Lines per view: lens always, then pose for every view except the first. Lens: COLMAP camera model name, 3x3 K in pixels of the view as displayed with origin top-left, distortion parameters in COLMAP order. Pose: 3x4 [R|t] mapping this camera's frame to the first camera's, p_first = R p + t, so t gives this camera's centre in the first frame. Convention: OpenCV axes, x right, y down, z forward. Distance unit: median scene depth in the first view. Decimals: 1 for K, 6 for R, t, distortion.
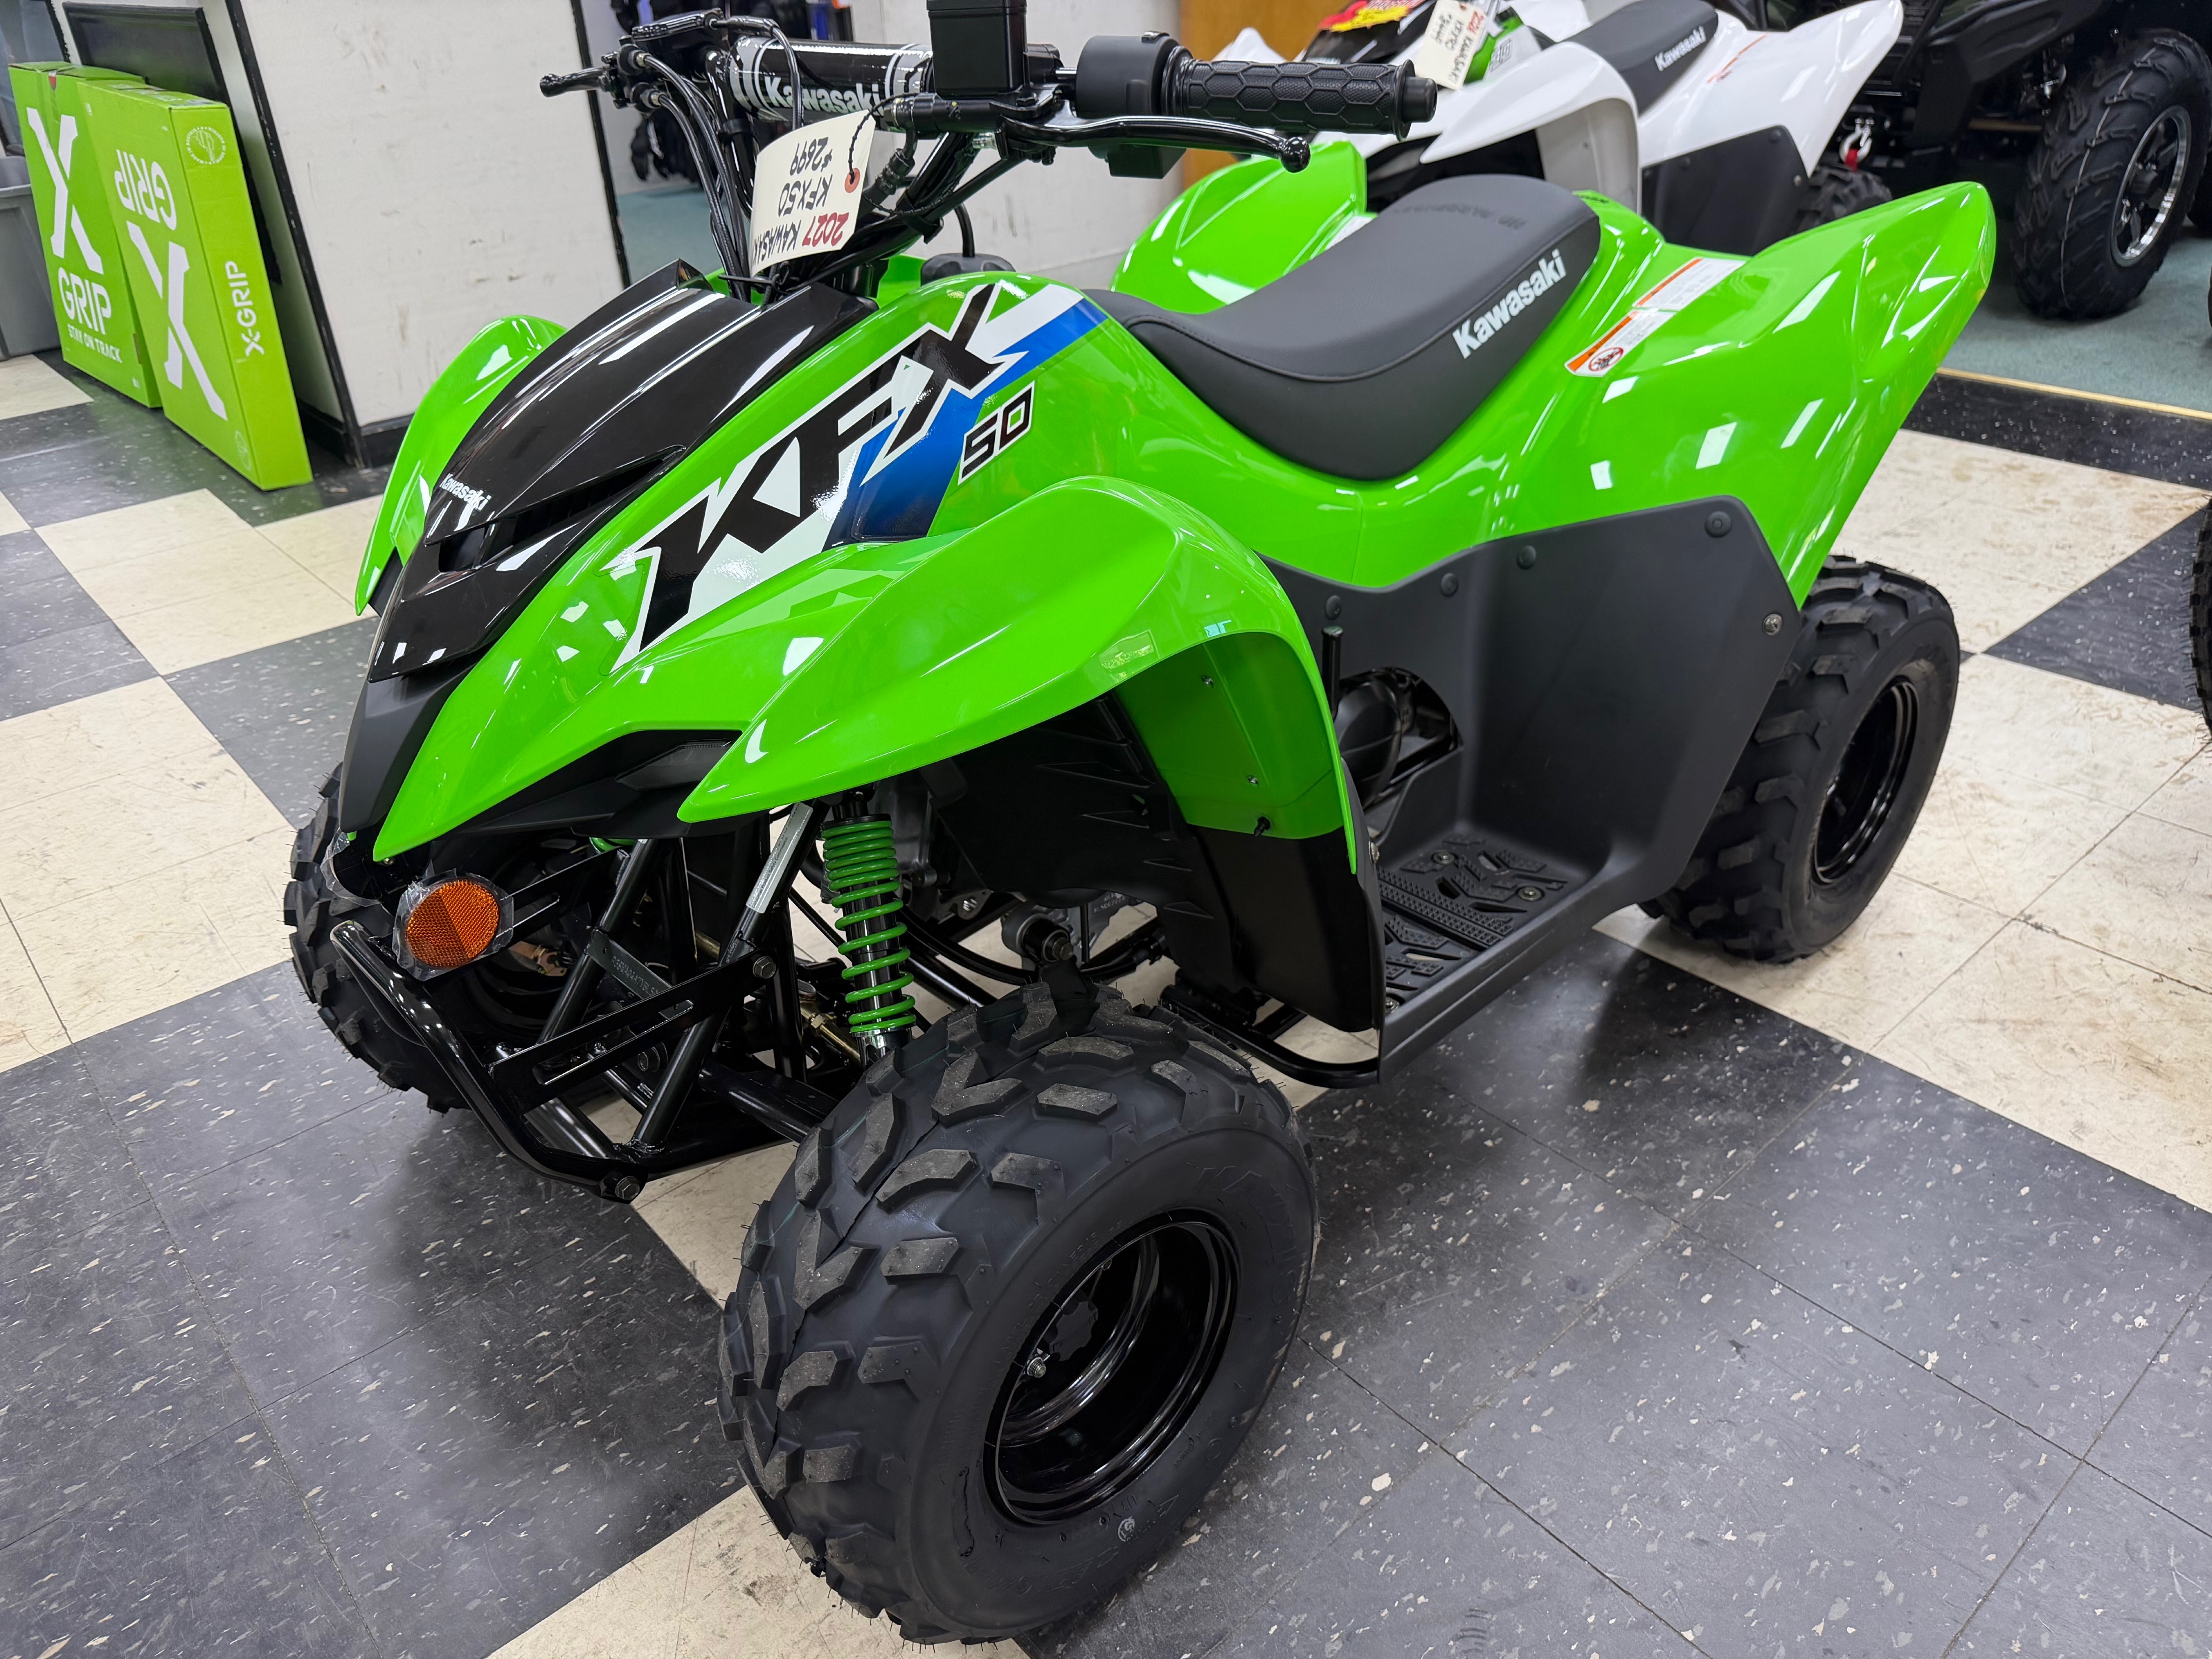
lens RADIAL K [[1559.0, 0, 1106.0], [0, 1559.0, 829.5], [0, 0, 1]] dist [0.078466, -0.124066]
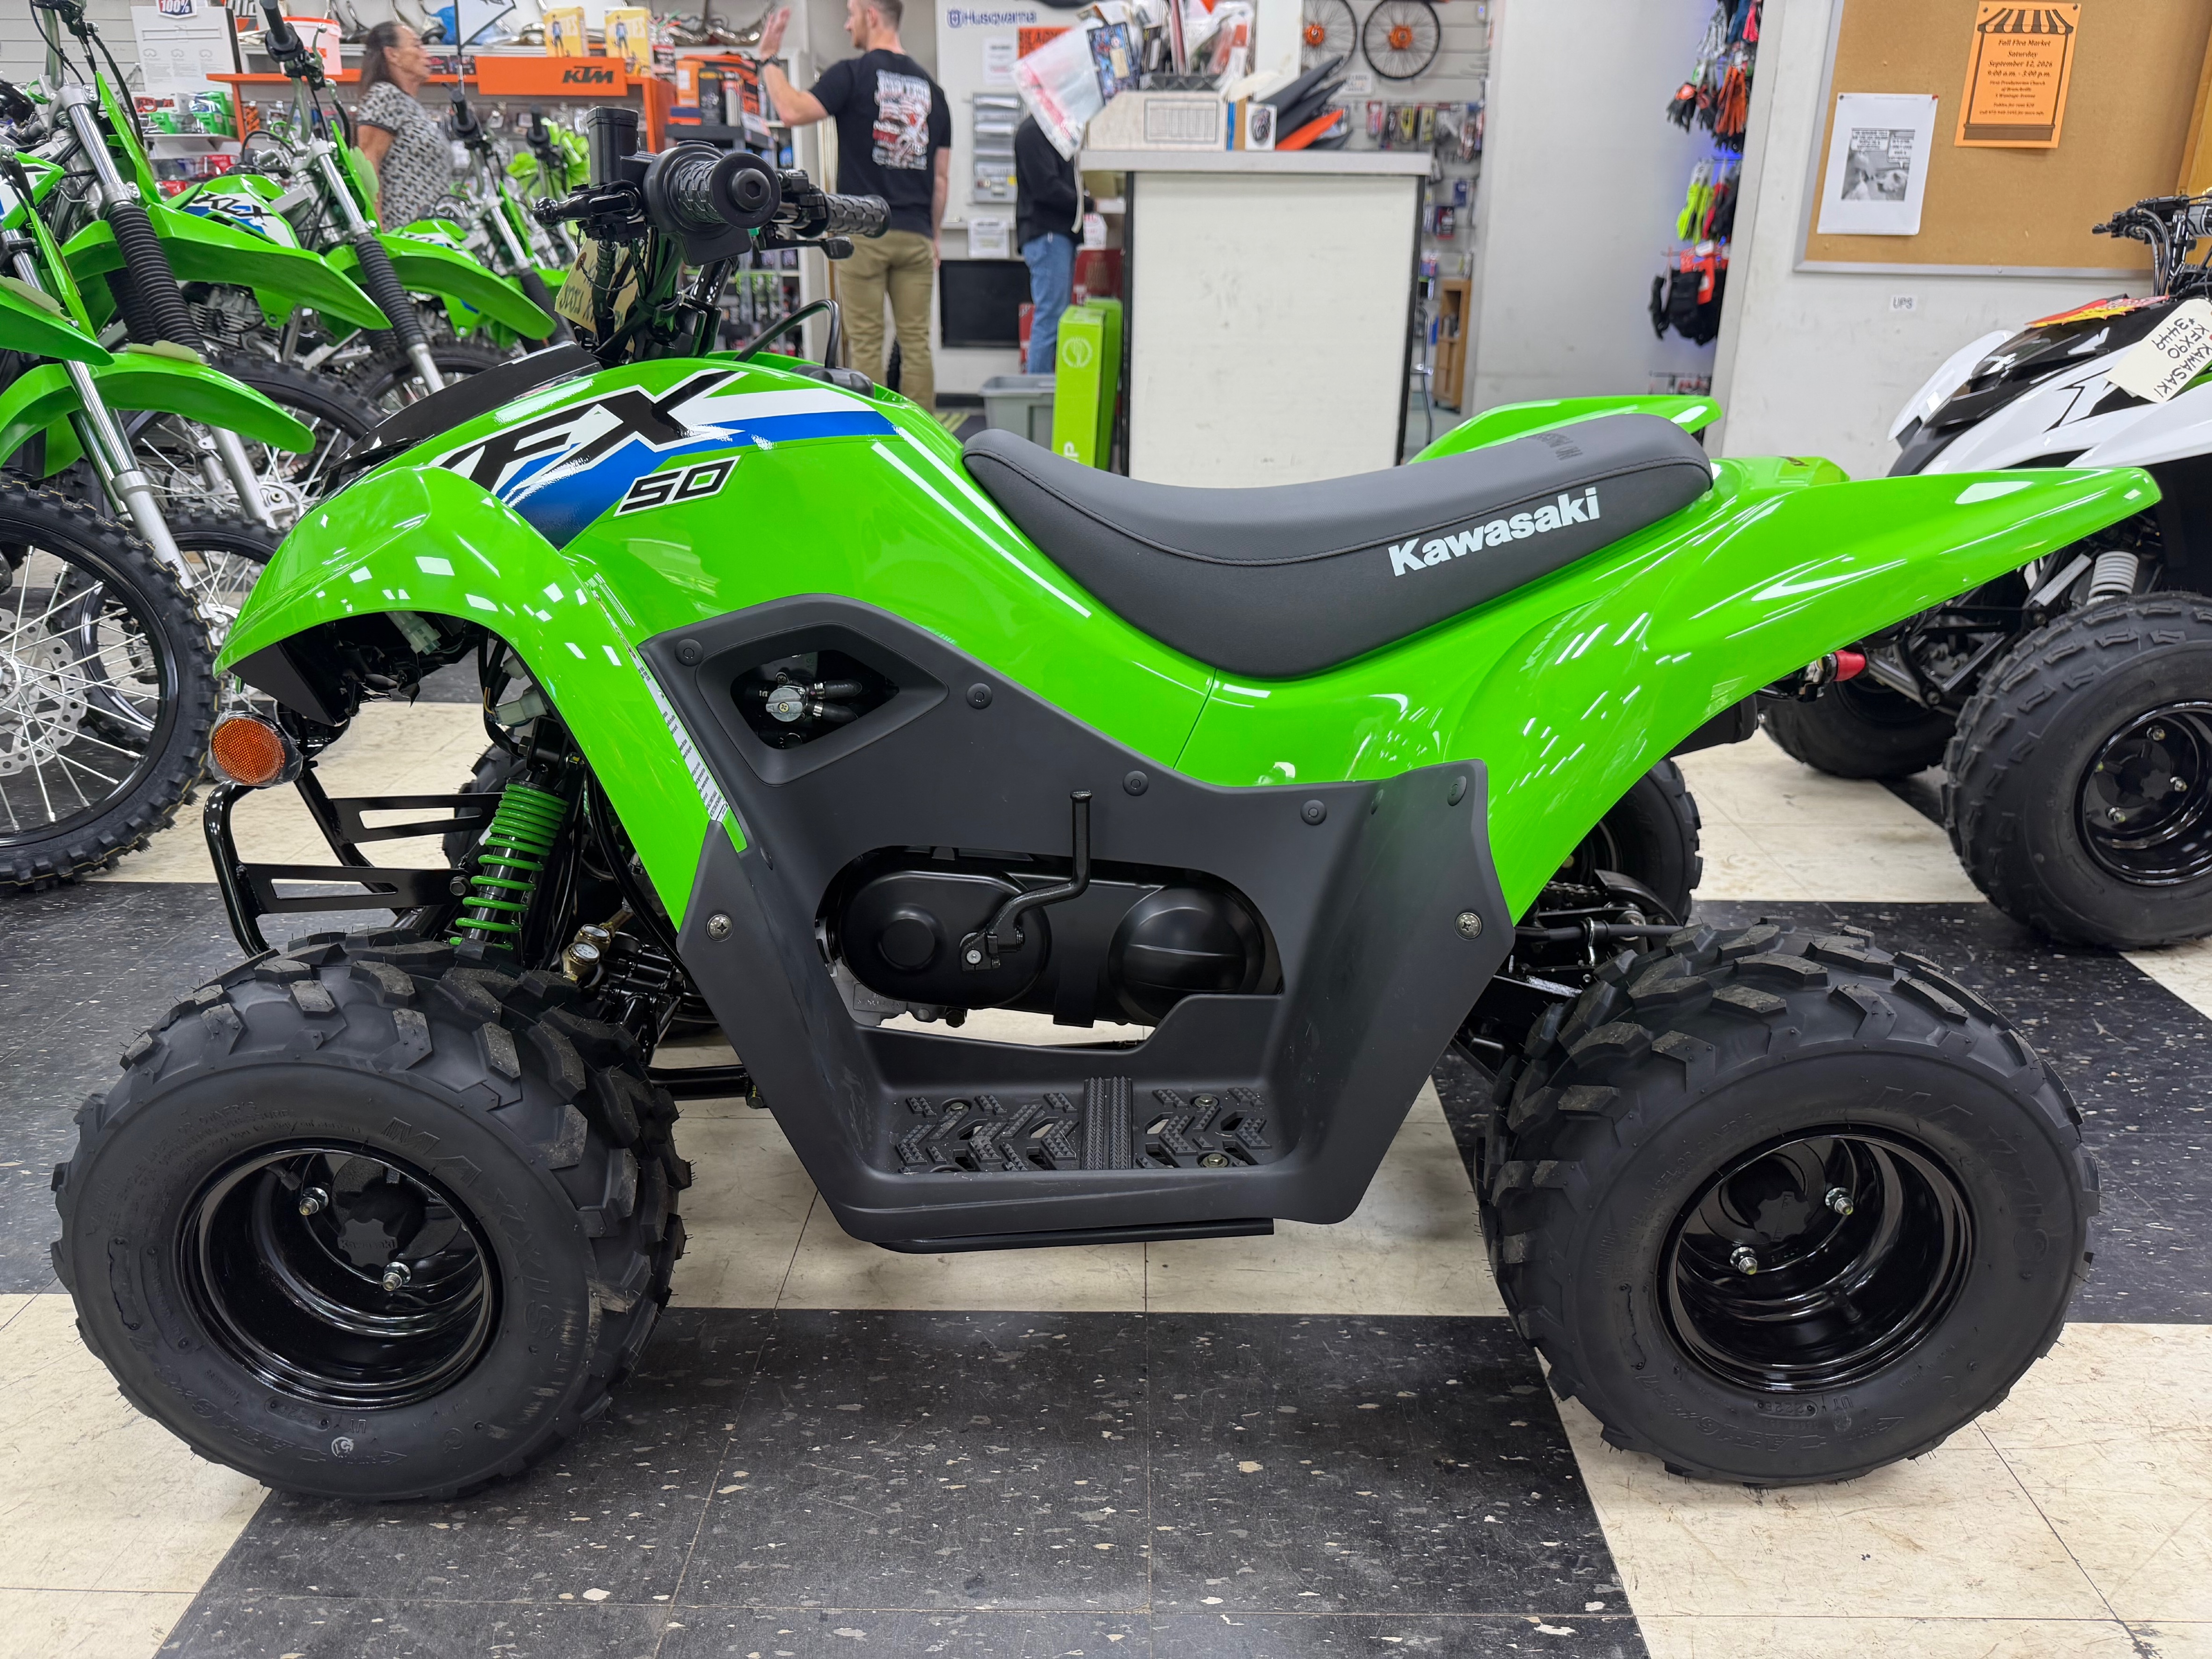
lens RADIAL K [[1569.8, 0, 1096.8], [0, 1569.8, 847.5], [0, 0, 1]] dist [0.158395, -0.279234]
pose [[0.739435, 0.275734, -0.614172, 0.927014], [-0.376009, 0.925876, -0.037024, -0.081528], [0.558438, 0.258311, 0.788303, 0.319129]]
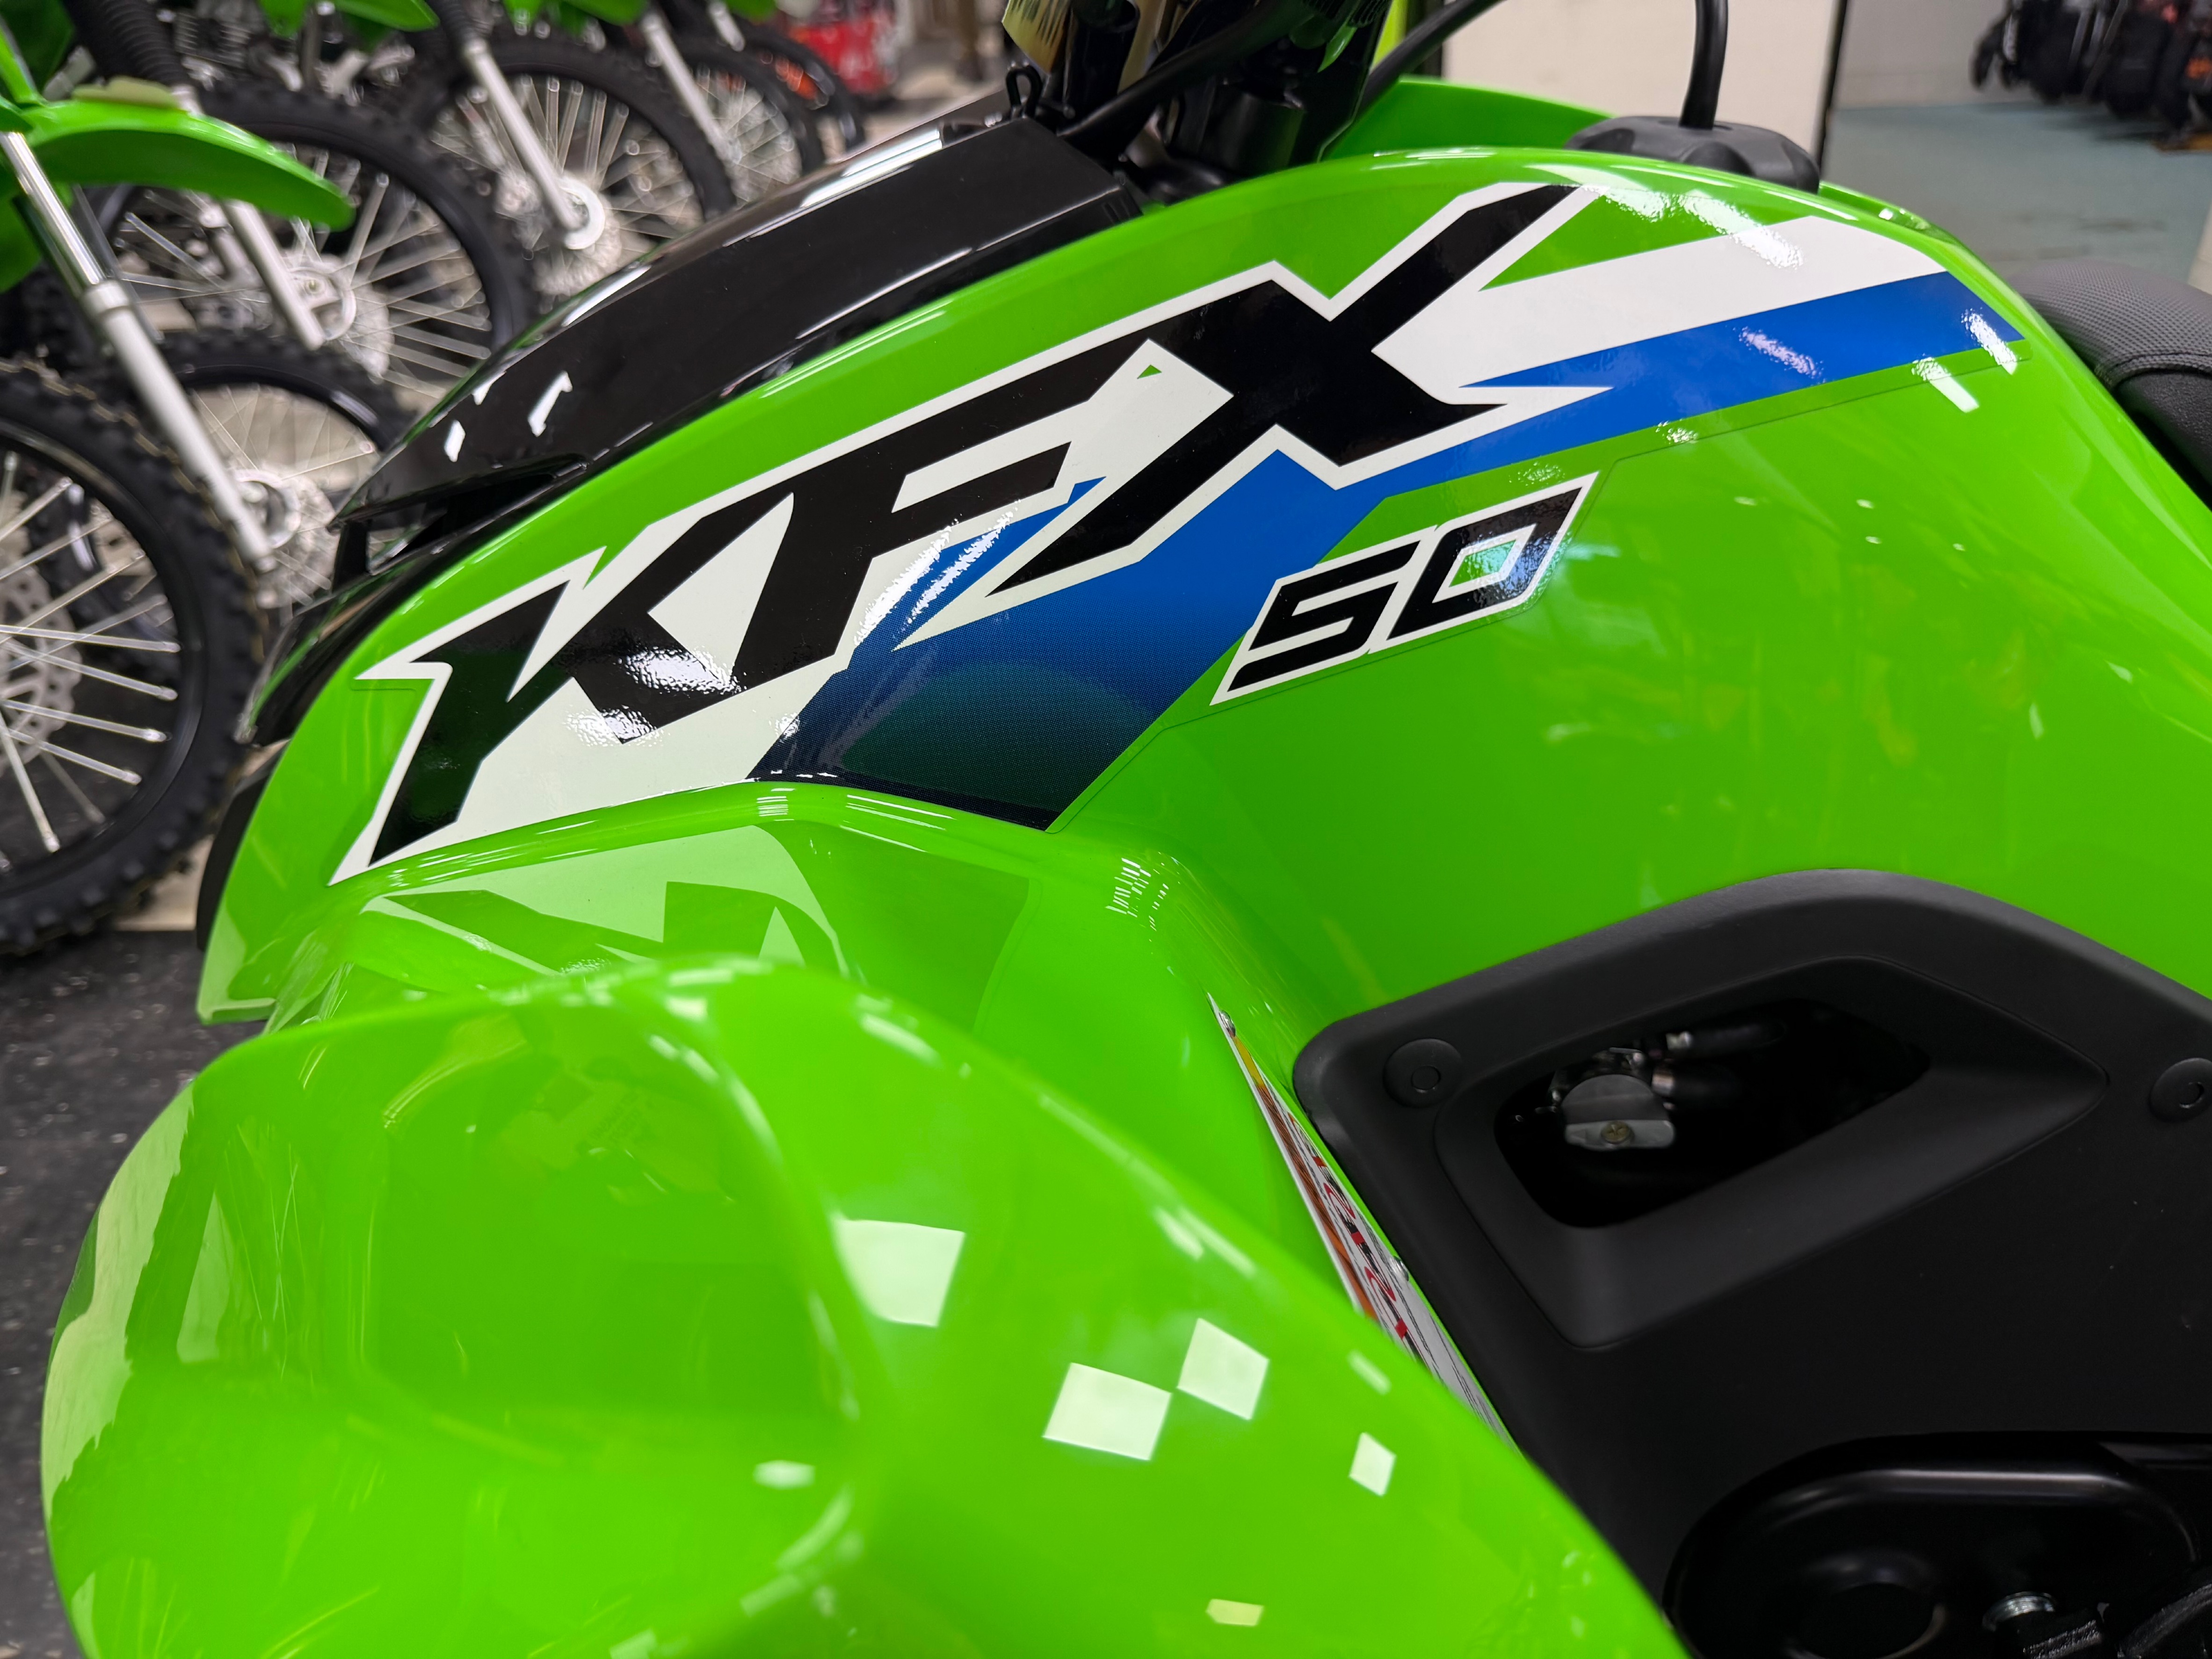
lens RADIAL K [[1590.6, 0, 1044.3], [0, 1590.6, 832.3], [0, 0, 1]] dist [-0.051160, -0.001570]
pose [[0.701902, 0.370486, -0.608336, 0.108507], [-0.330429, 0.925982, 0.182687, -0.239171], [0.630991, 0.072784, 0.772368, 0.668078]]
